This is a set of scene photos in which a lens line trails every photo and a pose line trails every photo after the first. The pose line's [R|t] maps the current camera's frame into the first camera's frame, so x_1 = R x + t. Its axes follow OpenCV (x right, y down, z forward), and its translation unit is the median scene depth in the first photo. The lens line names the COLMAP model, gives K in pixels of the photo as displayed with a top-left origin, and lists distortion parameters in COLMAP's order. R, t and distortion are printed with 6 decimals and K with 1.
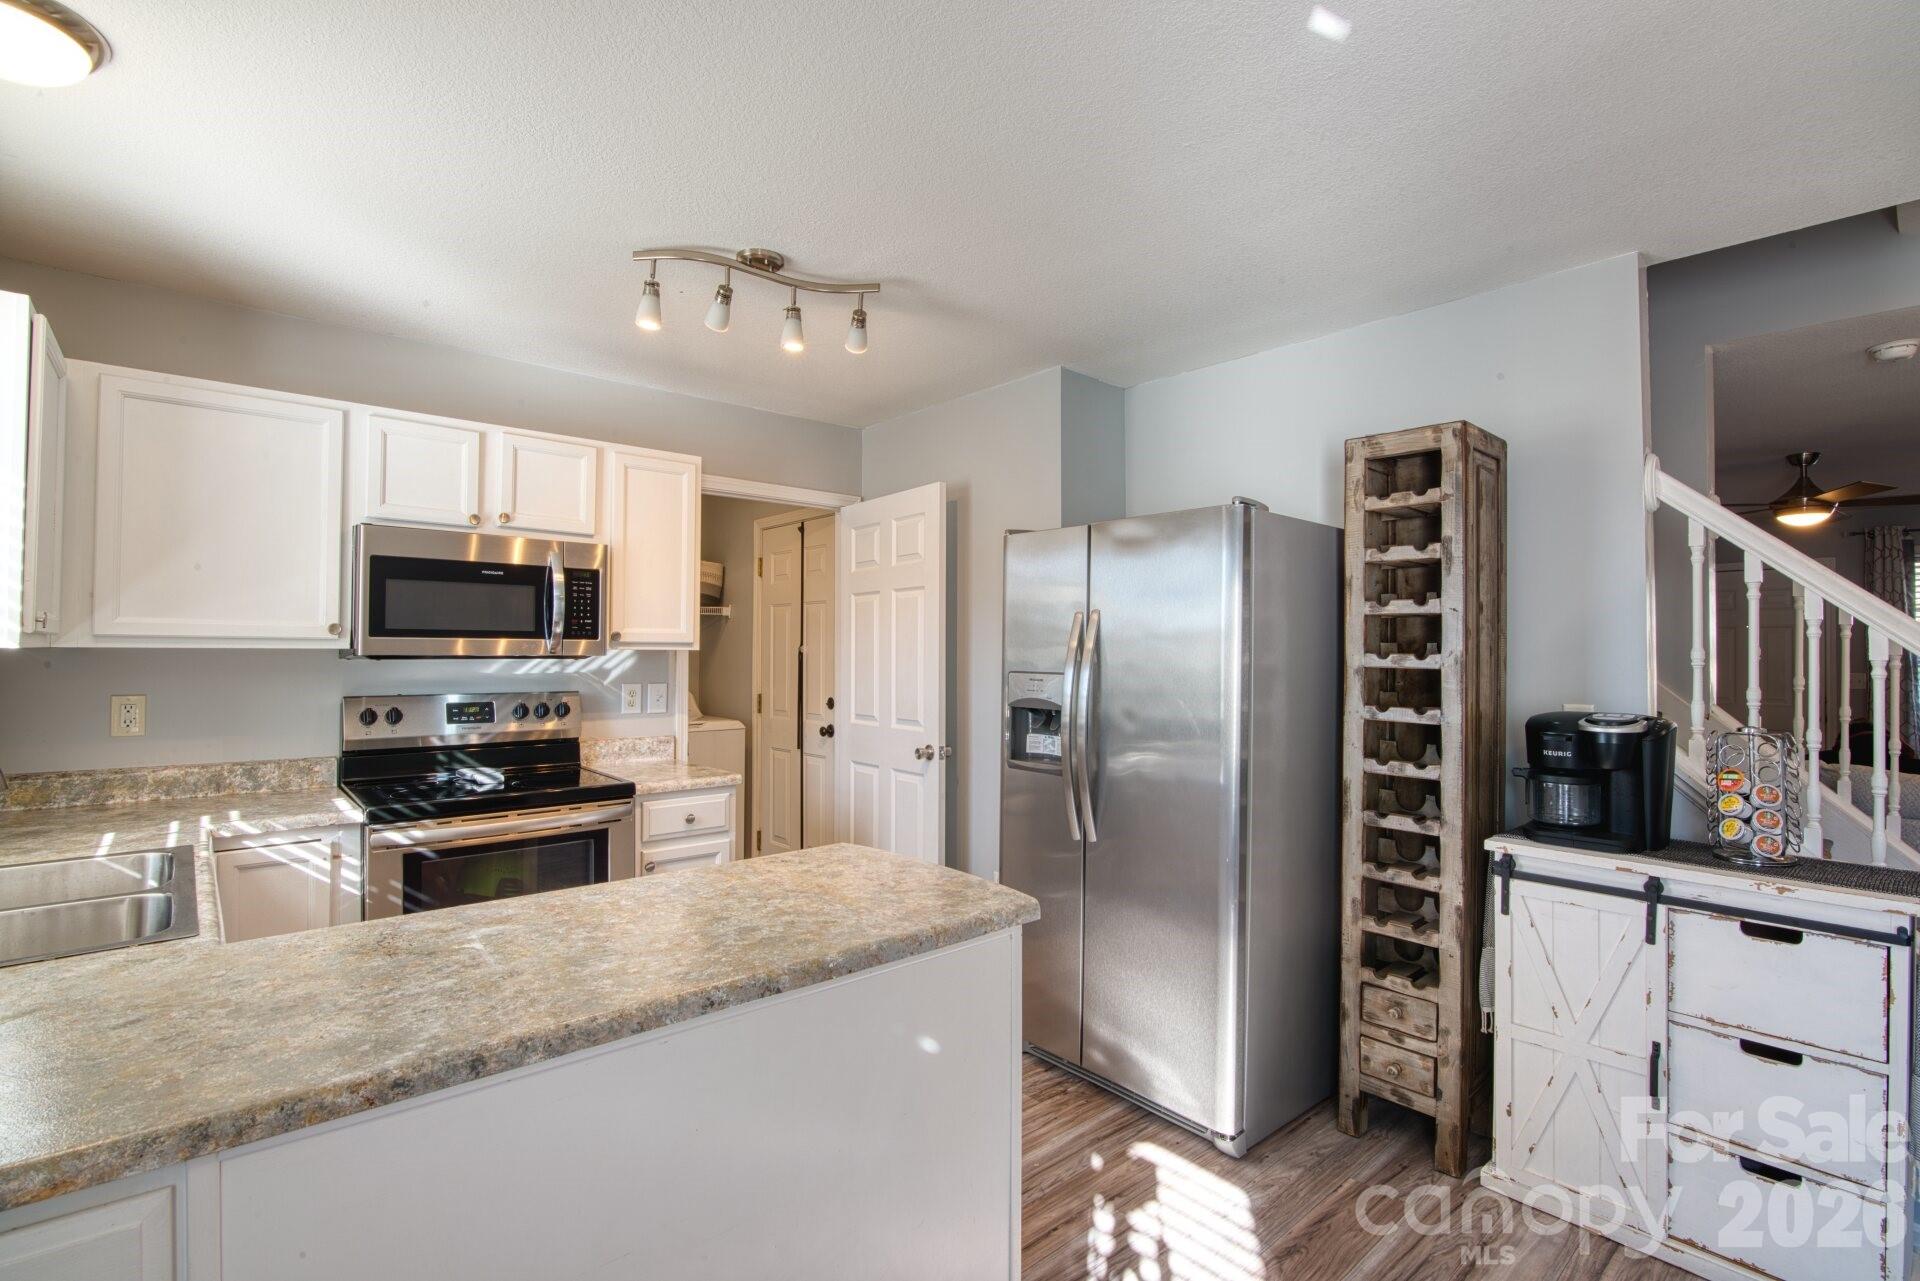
lens RADIAL K [[878.4, 0, 960.0], [0, 878.4, 640.5], [0, 0, 1]] dist [-0.015918, 0.000435]
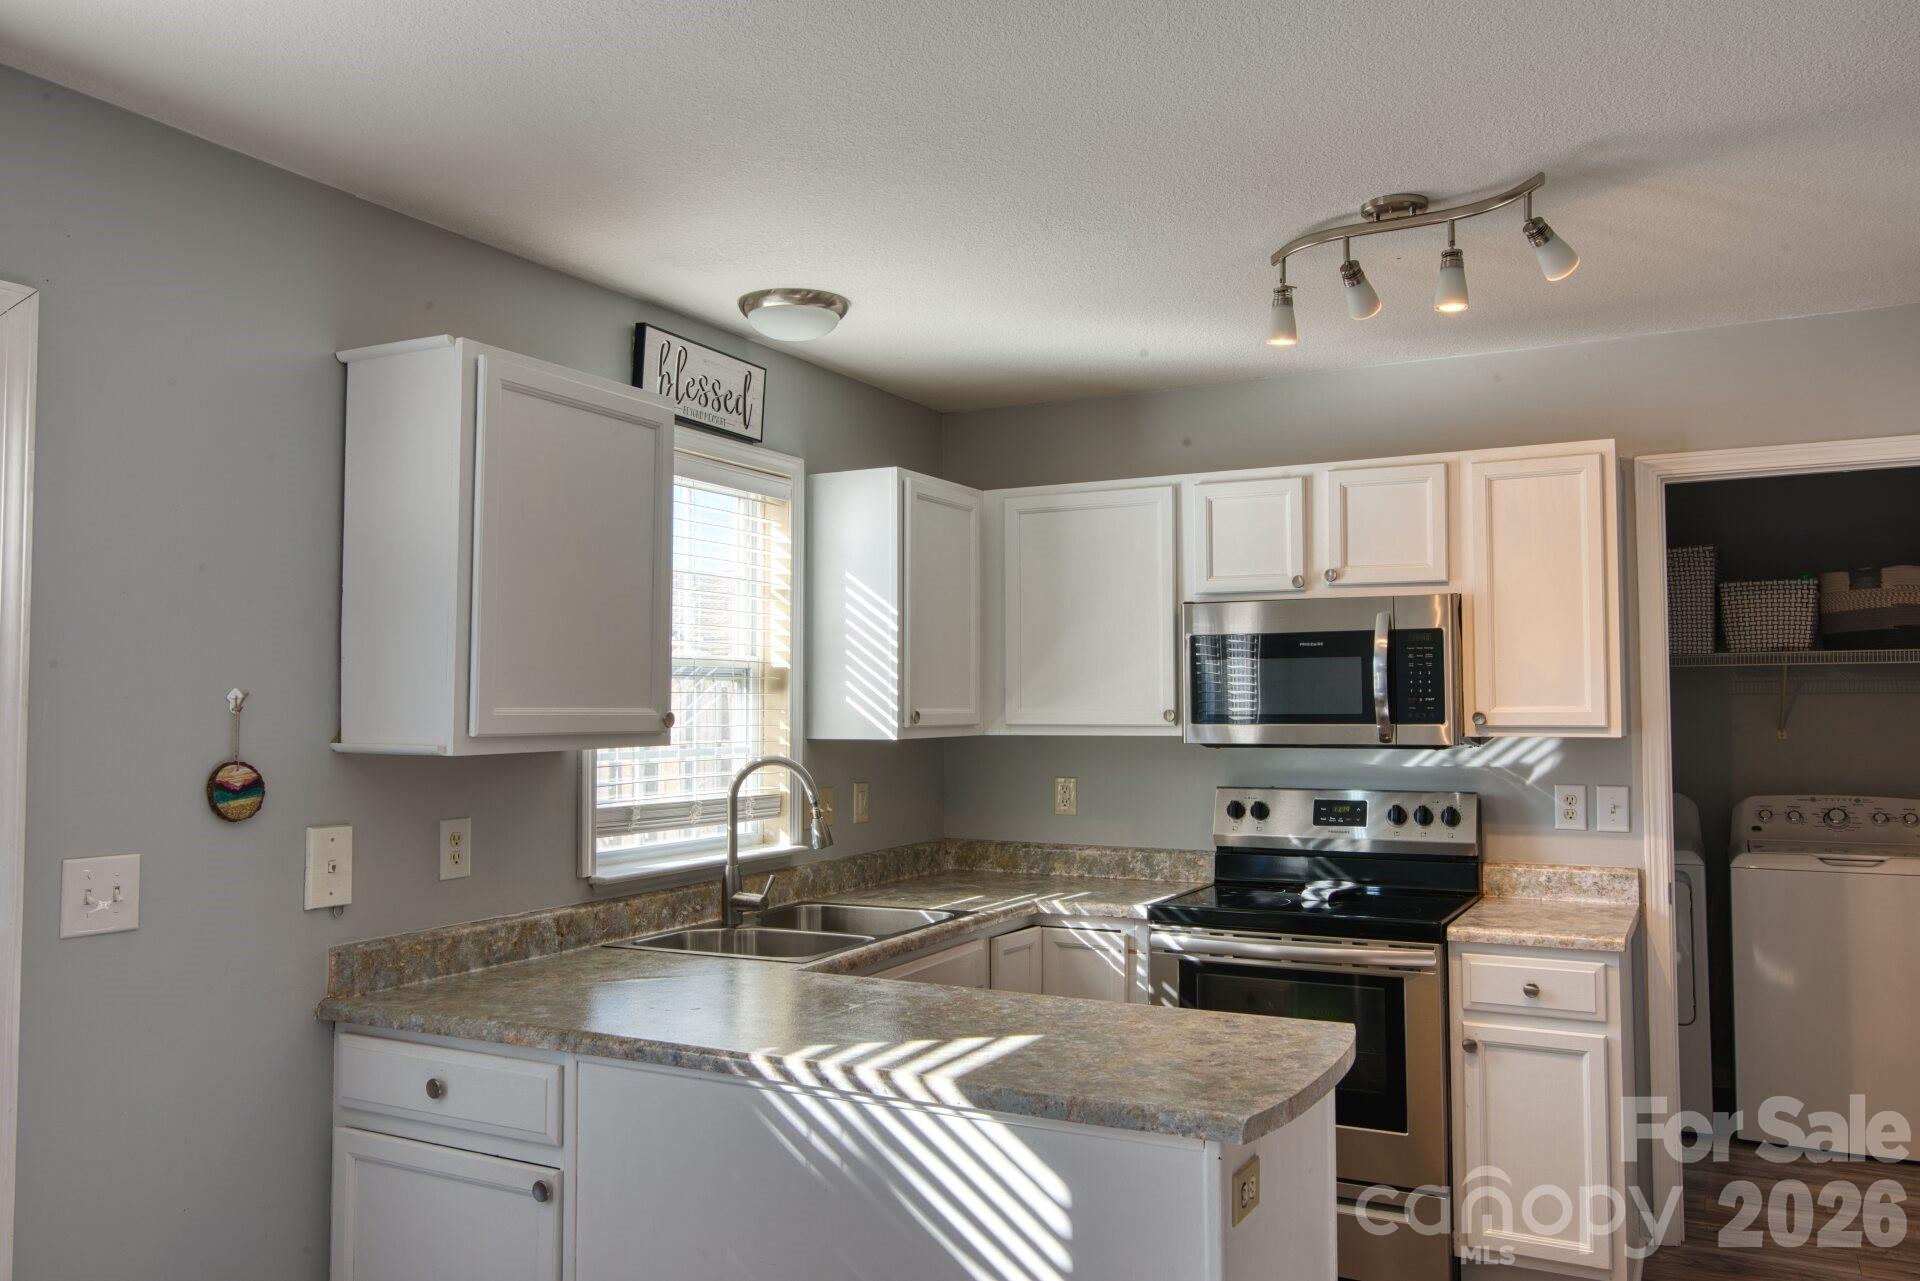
lens RADIAL K [[1445.2, 0, 960.0], [0, 1445.2, 640.5], [0, 0, 1]] dist [-0.002135, 0.000091]
pose [[0.357843, -0.049760, -0.932455, 0.620457], [0.018686, 0.998761, -0.046128, -0.024065], [0.933595, -0.000918, 0.358330, 0.199610]]
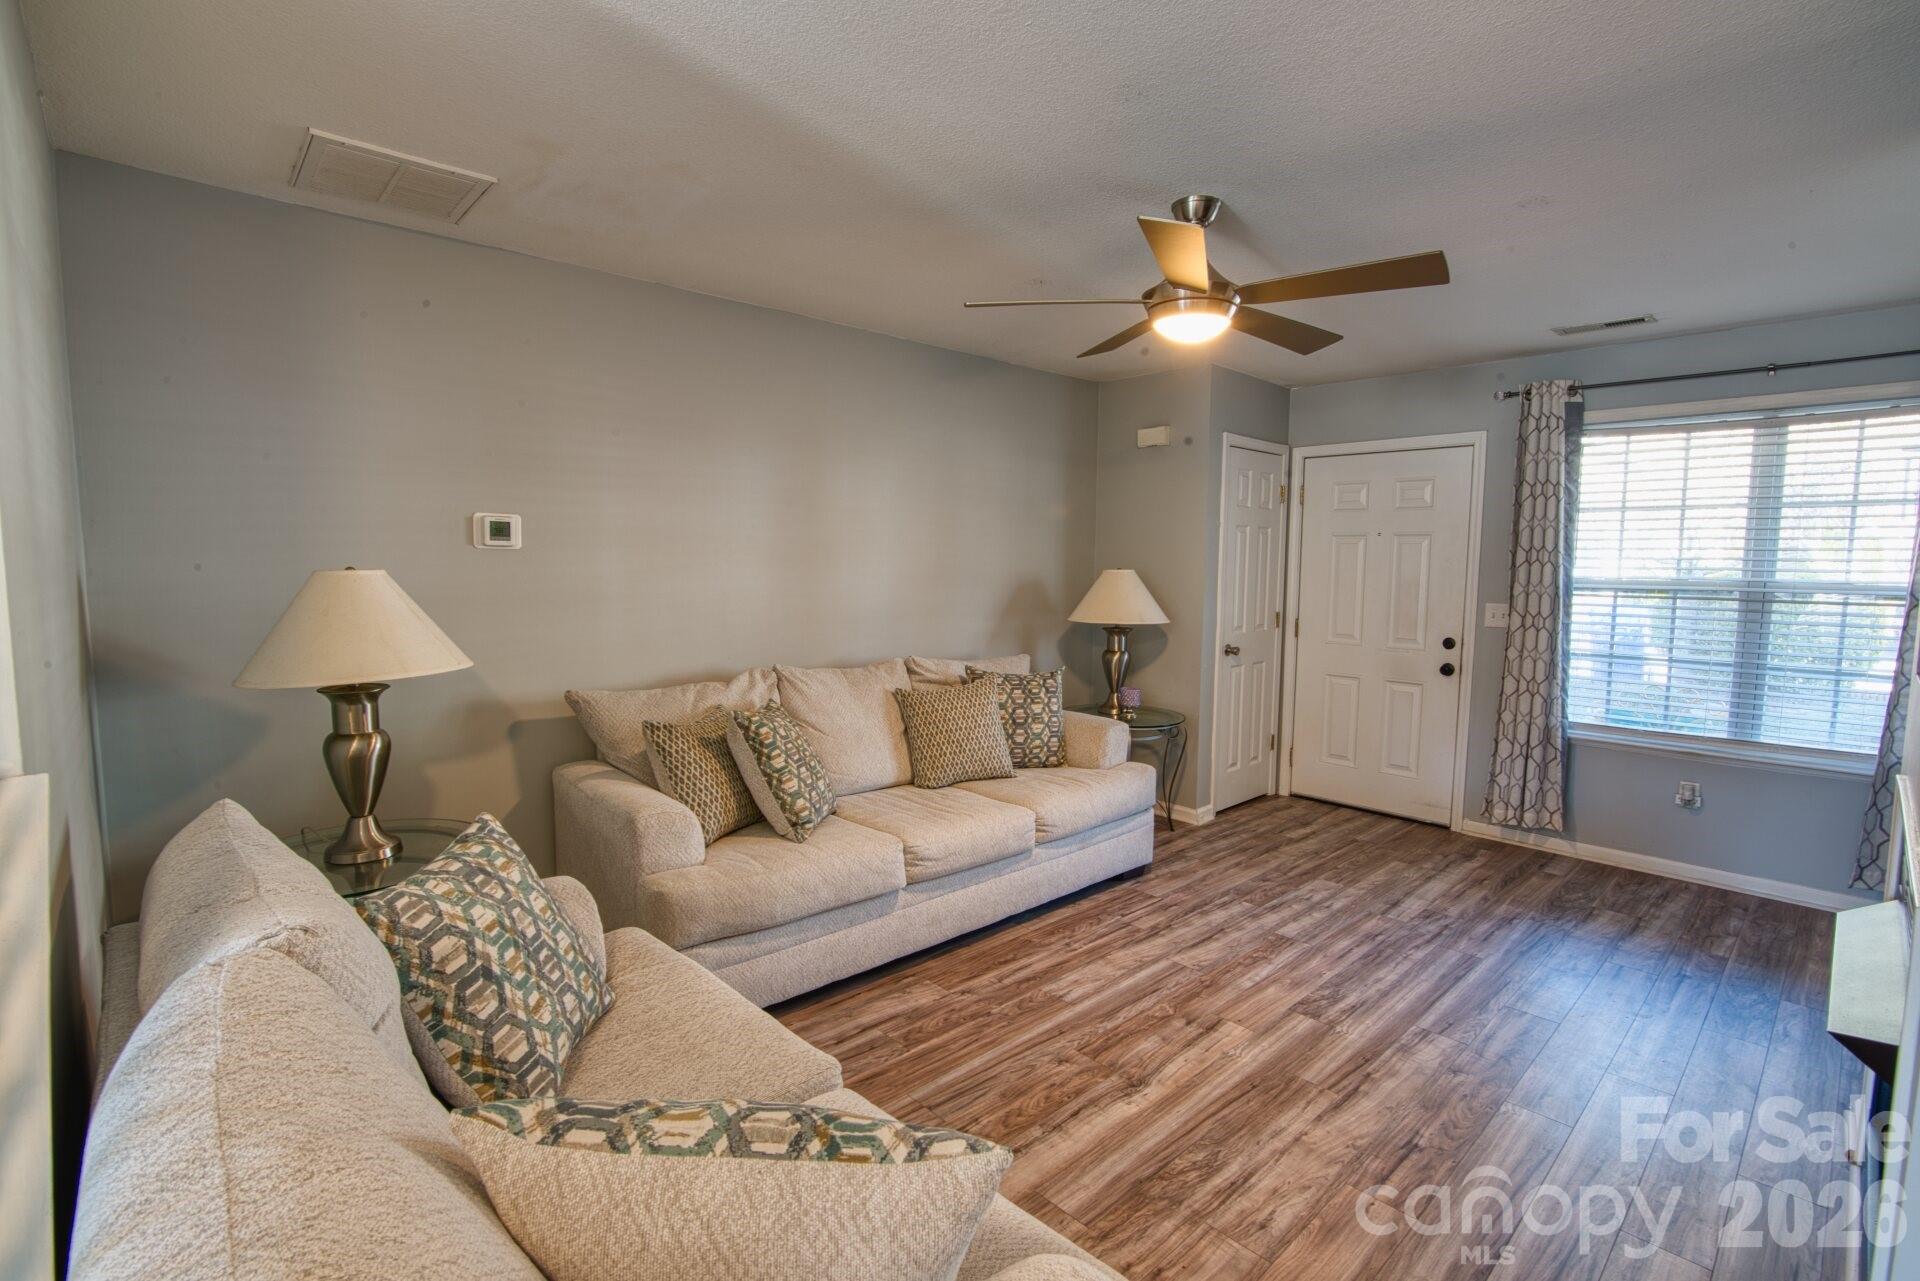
lens RADIAL K [[921.3, 0, 927.7], [0, 921.3, 641.2], [0, 0, 1]] dist [-0.028702, 0.000012]
pose [[0.999491, -0.002263, 0.031829, 1.303519], [-0.000729, 0.995602, 0.093677, -0.000115], [-0.031901, -0.093653, 0.995094, 0.696586]]
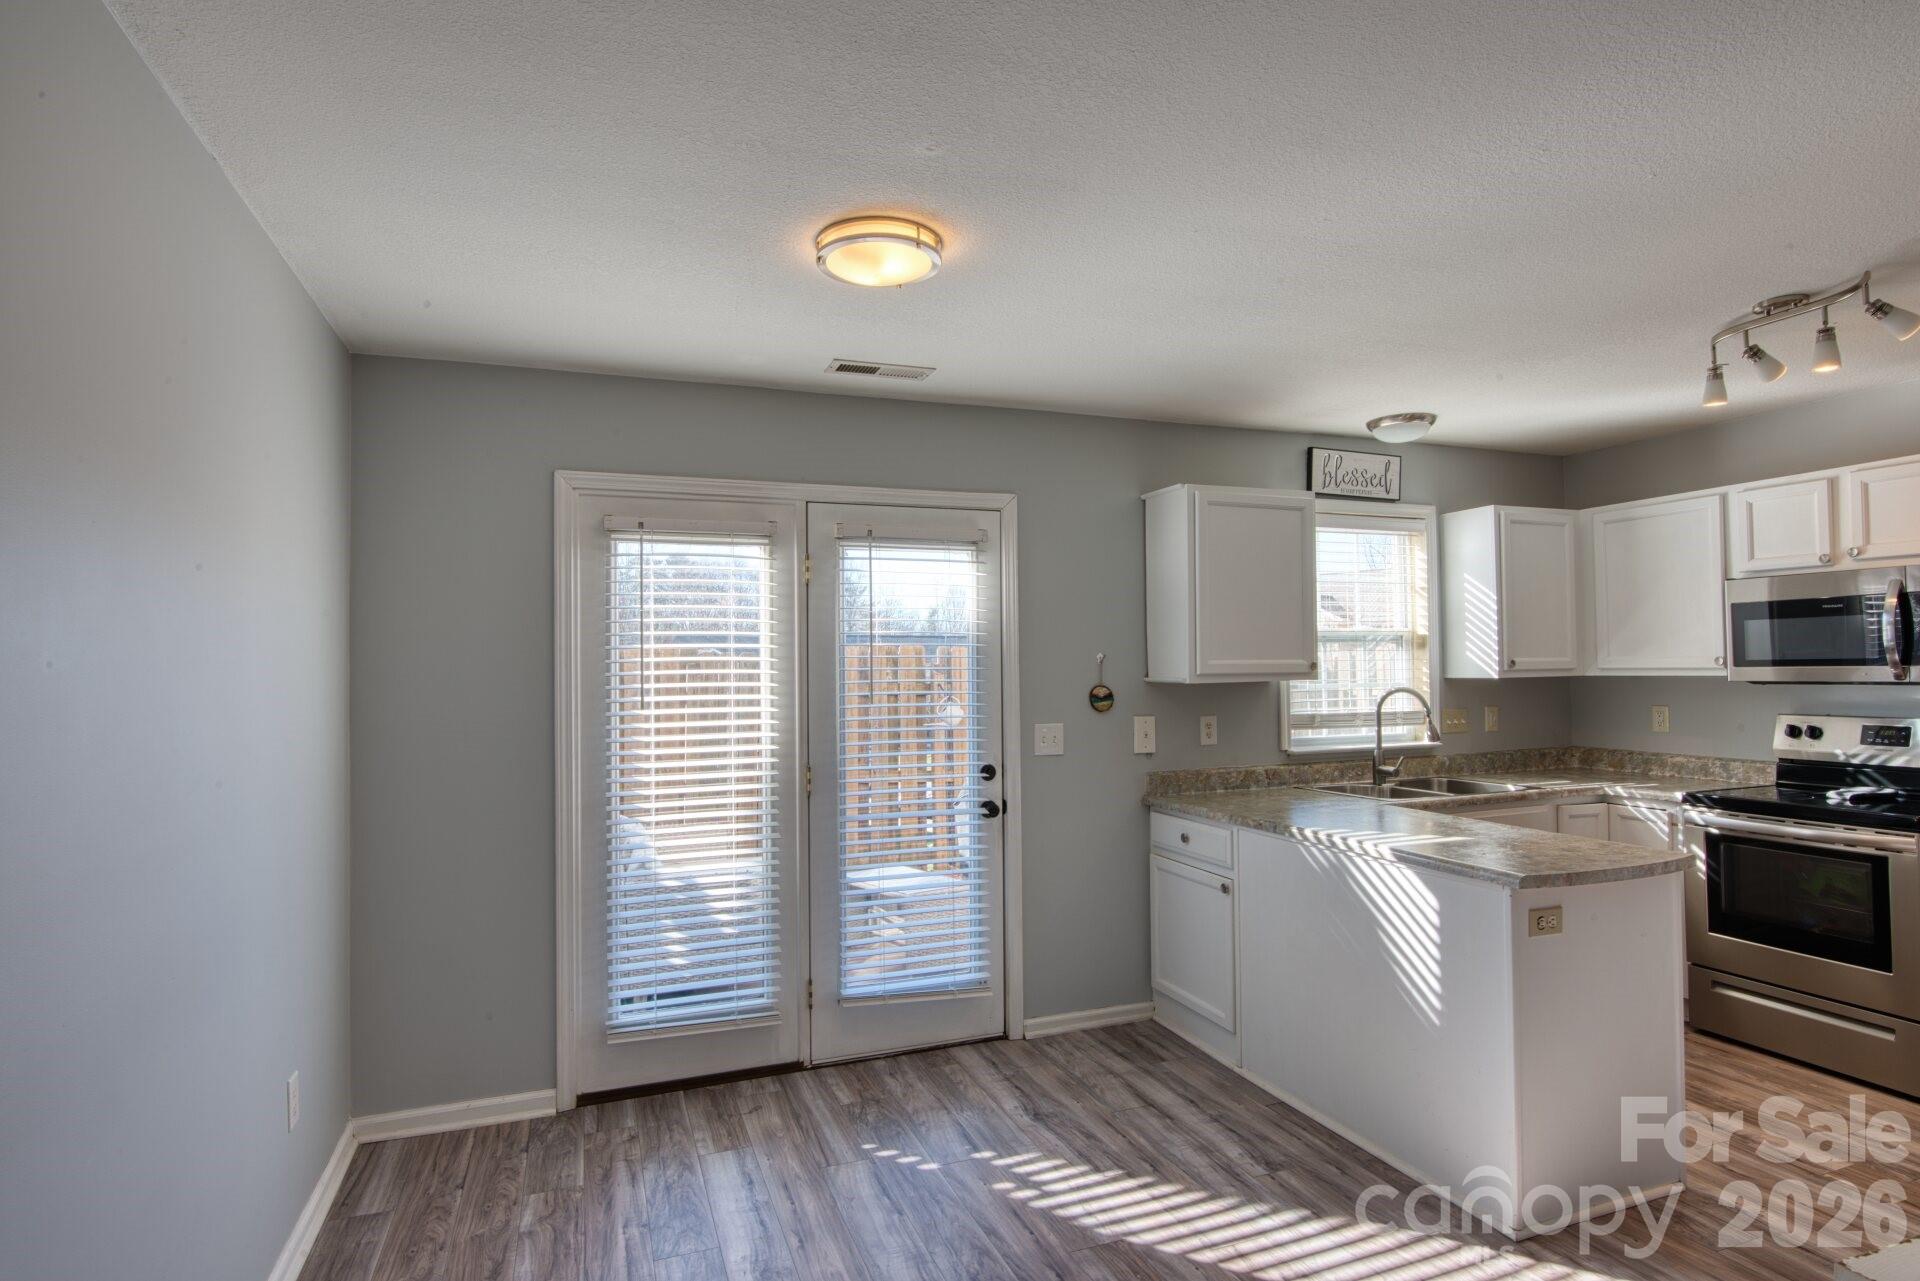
lens RADIAL K [[1001.3, 0, 960.0], [0, 1001.3, 640.5], [0, 0, 1]] dist [-0.020150, 0.000996]
pose [[-0.354835, -0.026230, -0.934561, 1.003600], [0.023658, 0.999034, -0.037022, -0.014572], [0.934629, -0.035247, -0.353872, 0.413651]]
